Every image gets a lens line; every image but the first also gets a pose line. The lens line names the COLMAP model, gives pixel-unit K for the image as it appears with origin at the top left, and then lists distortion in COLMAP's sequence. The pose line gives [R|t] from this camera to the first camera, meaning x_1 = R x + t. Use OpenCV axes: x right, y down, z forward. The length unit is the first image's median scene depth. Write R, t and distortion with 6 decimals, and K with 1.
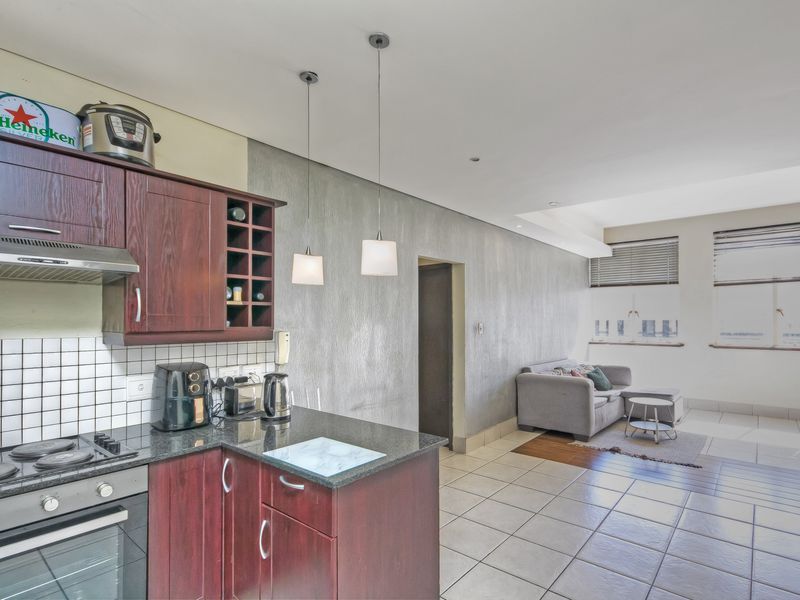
lens RADIAL K [[427.0, 0, 408.8], [0, 427.0, 314.6], [0, 0, 1]] dist [-0.008558, 0.001566]
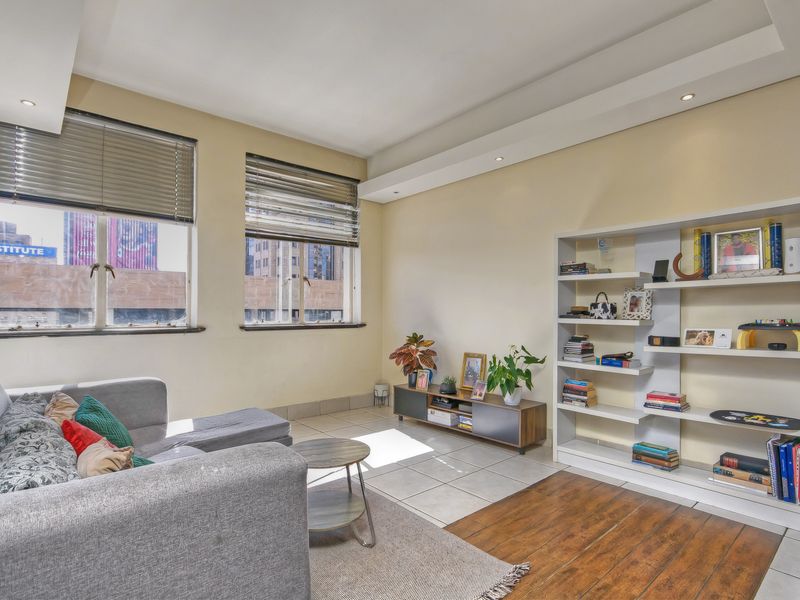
lens RADIAL K [[427.0, 0, 404.7], [0, 427.0, 304.3], [0, 0, 1]] dist [-0.008558, 0.001566]
pose [[0.161196, 0.014144, 0.986821, 0.154464], [-0.012076, 0.999851, -0.012358, 0.056541], [-0.986849, -0.009925, 0.161343, 0.858035]]
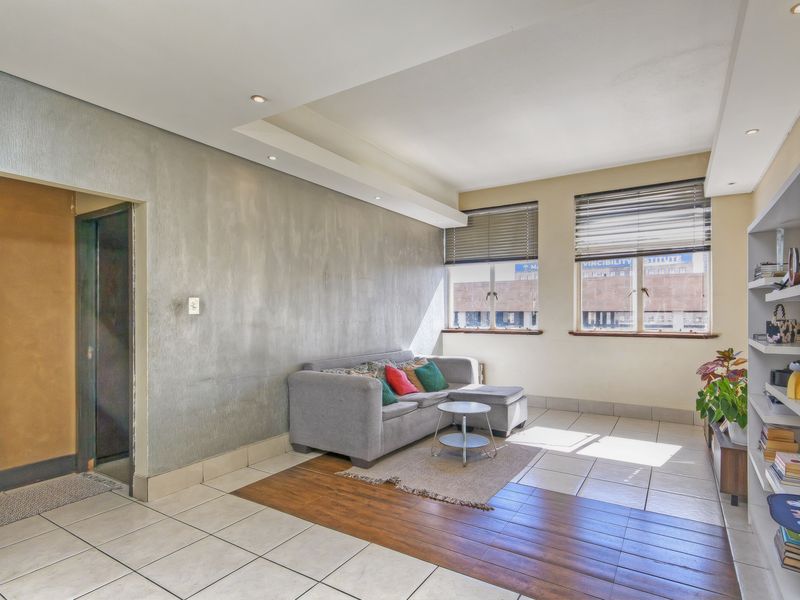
lens RADIAL K [[427.0, 0, 409.5], [0, 427.0, 313.4], [0, 0, 1]] dist [-0.008558, 0.001566]
pose [[0.990580, -0.000189, 0.136938, 0.373924], [-0.000963, 0.999965, 0.008352, 0.037674], [-0.136935, -0.008405, 0.990544, 0.289155]]
